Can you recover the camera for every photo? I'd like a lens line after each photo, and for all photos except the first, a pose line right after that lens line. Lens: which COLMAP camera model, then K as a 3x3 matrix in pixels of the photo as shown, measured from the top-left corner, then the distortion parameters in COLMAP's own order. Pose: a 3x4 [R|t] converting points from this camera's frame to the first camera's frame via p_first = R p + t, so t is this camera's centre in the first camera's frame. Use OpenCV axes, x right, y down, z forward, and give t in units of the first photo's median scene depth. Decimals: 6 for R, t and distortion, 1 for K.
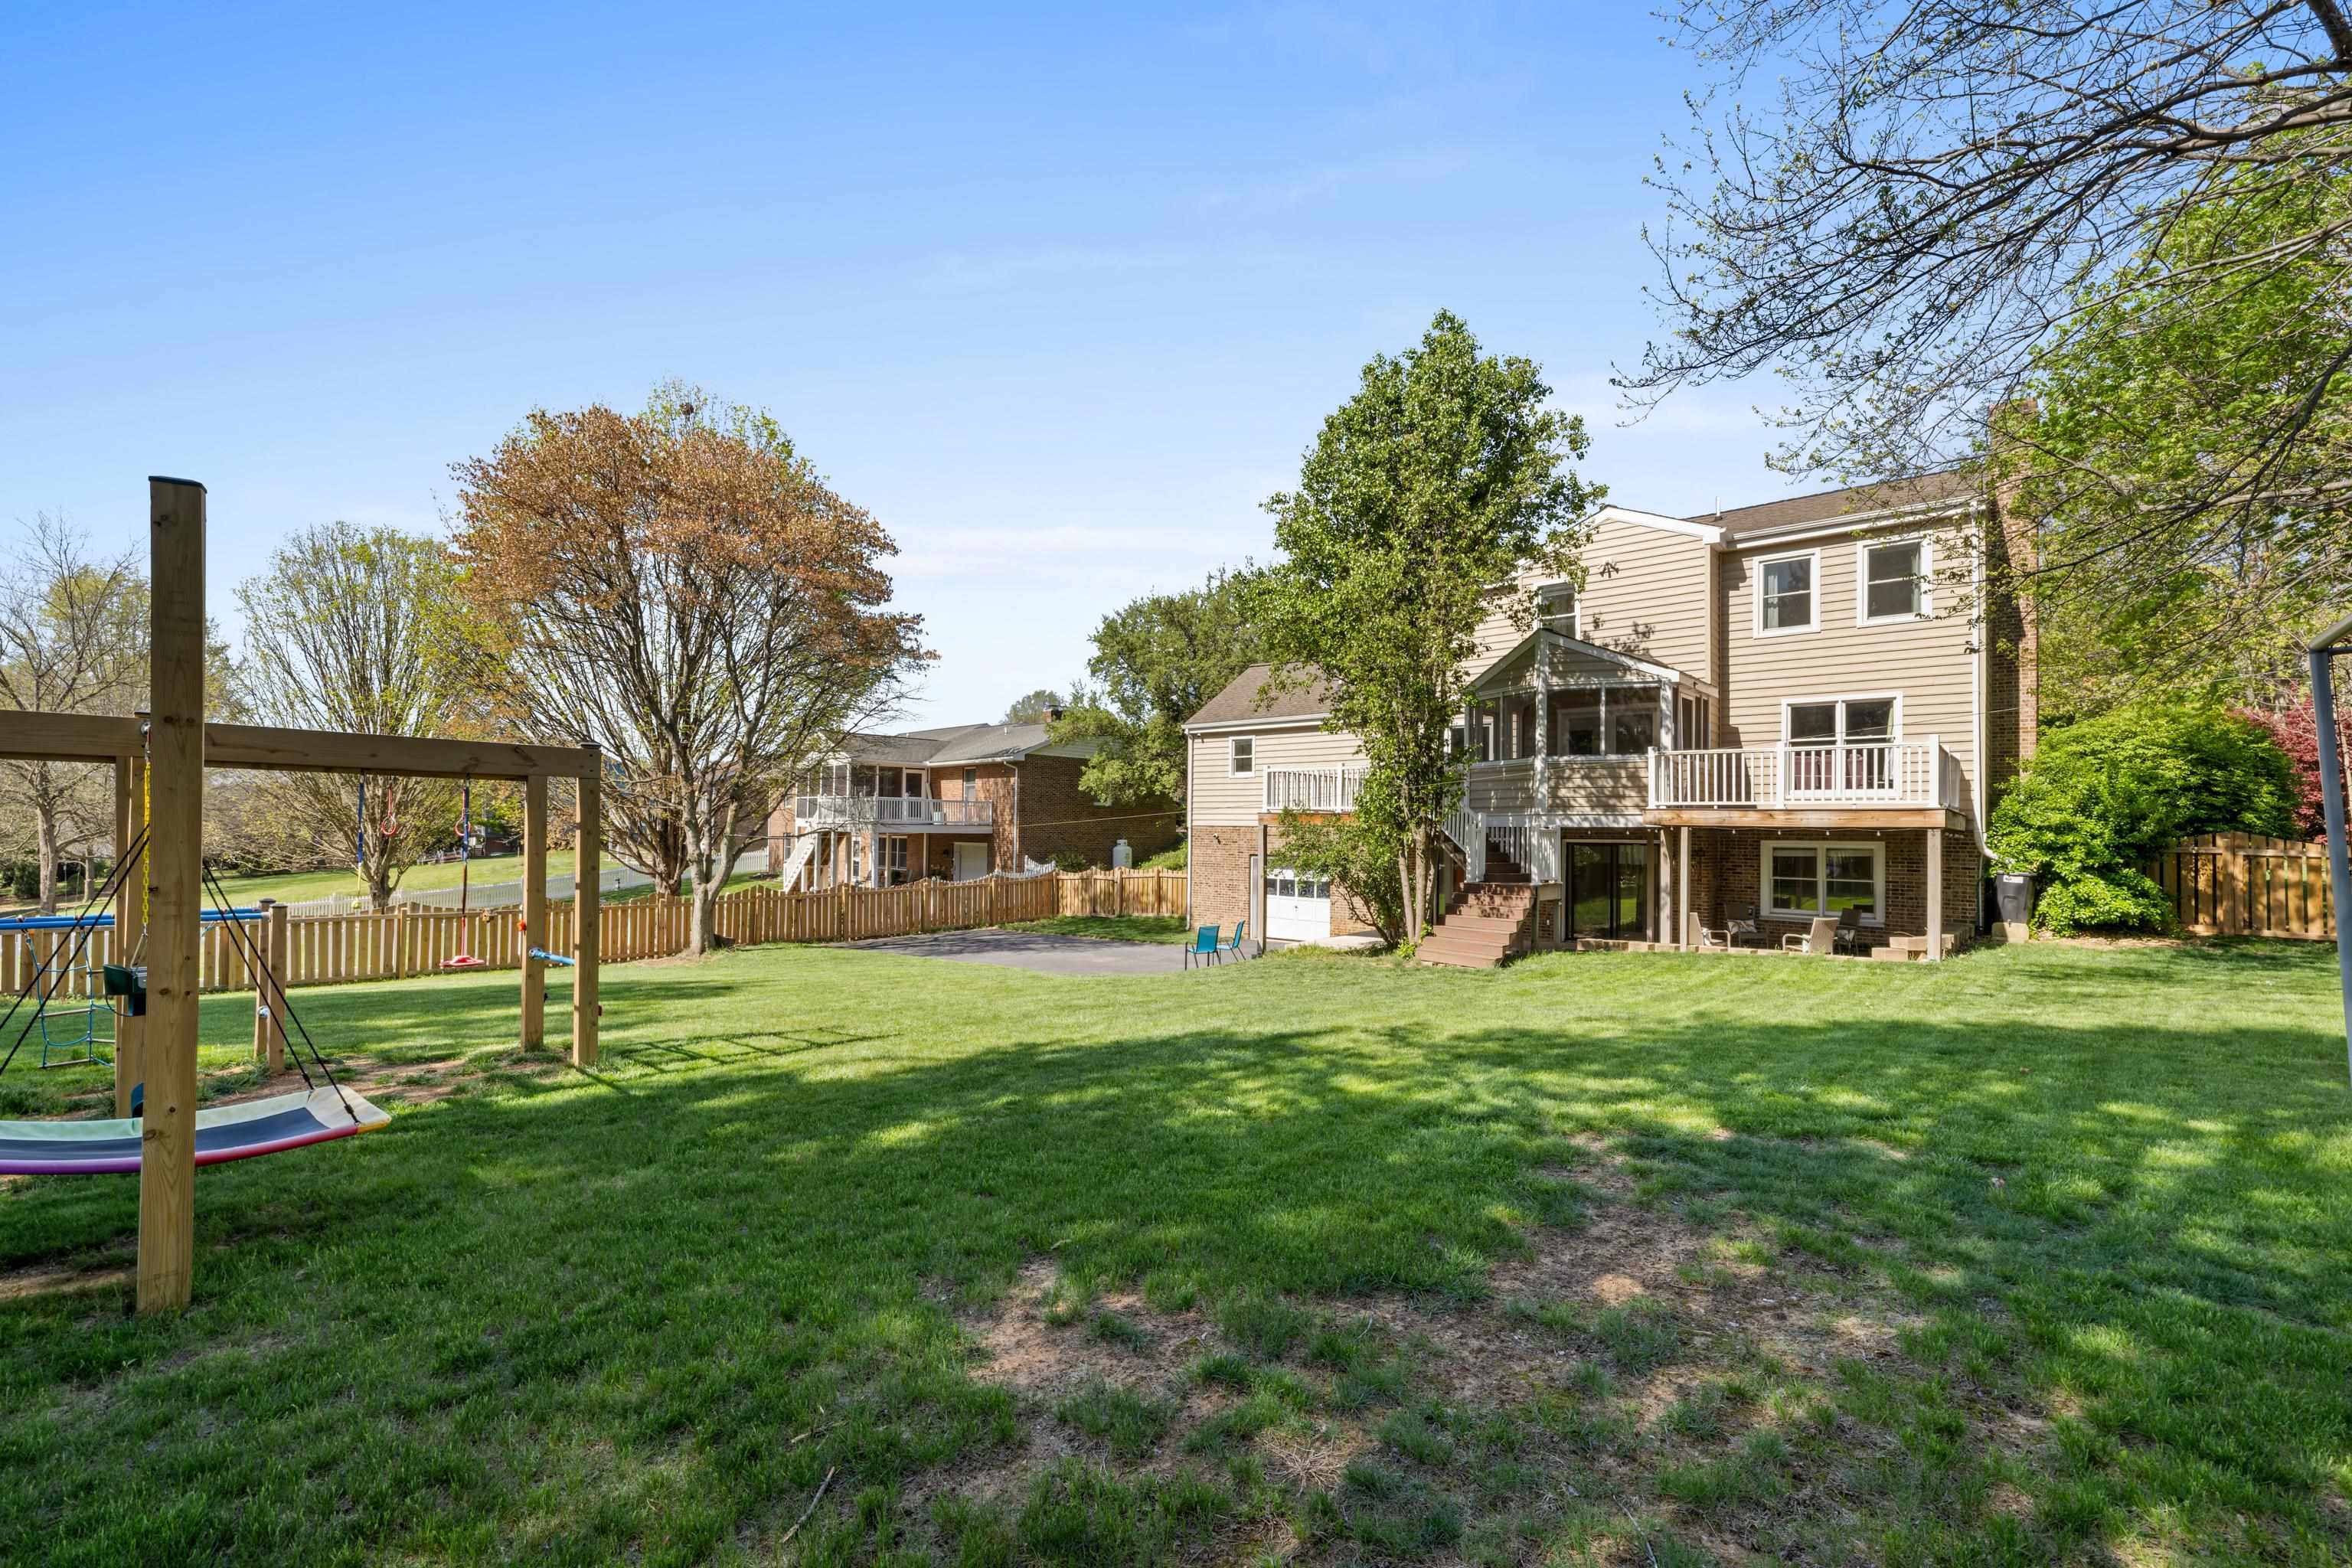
lens RADIAL K [[1015.9, 0, 1180.4], [0, 1015.9, 814.8], [0, 0, 1]] dist [0.005554, -0.000148]
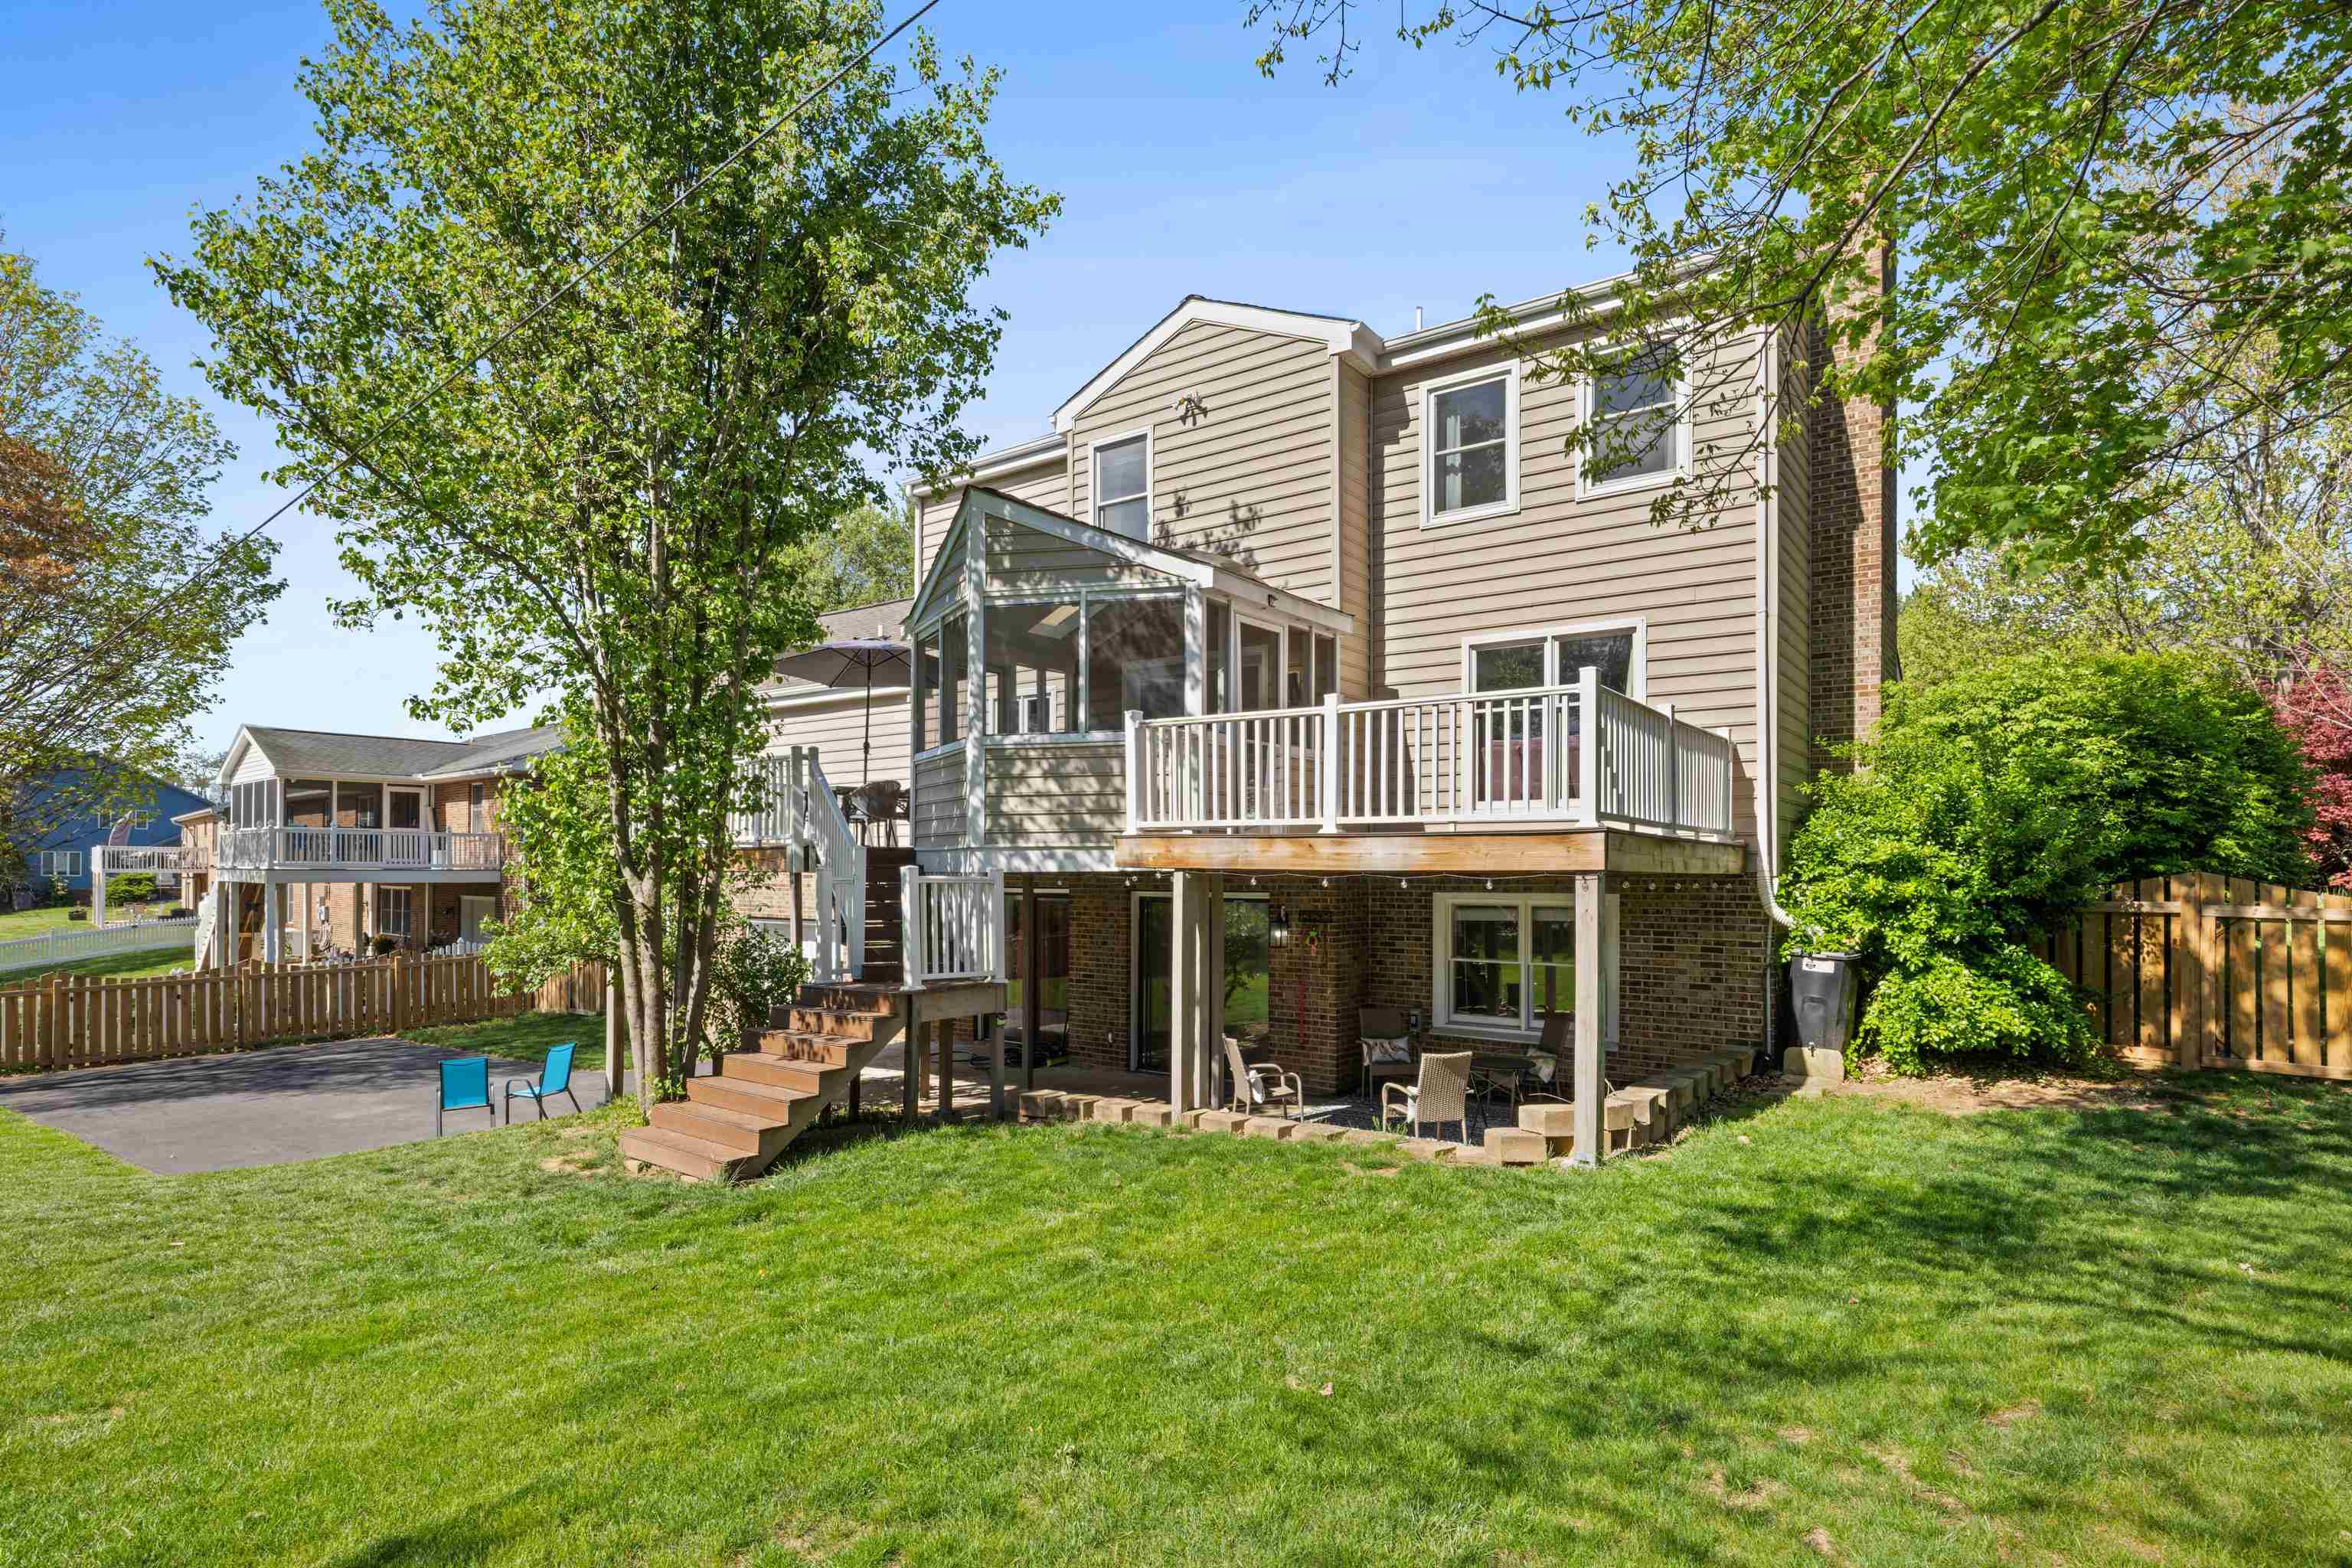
lens RADIAL K [[1221.8, 0, 1177.6], [0, 1221.8, 863.8], [0, 0, 1]] dist [-0.003160, 0.000165]
pose [[0.996496, -0.006832, 0.083366, 0.425963], [0.005971, 0.999926, 0.010573, 0.001972], [-0.083432, -0.010038, 0.996463, 0.392014]]
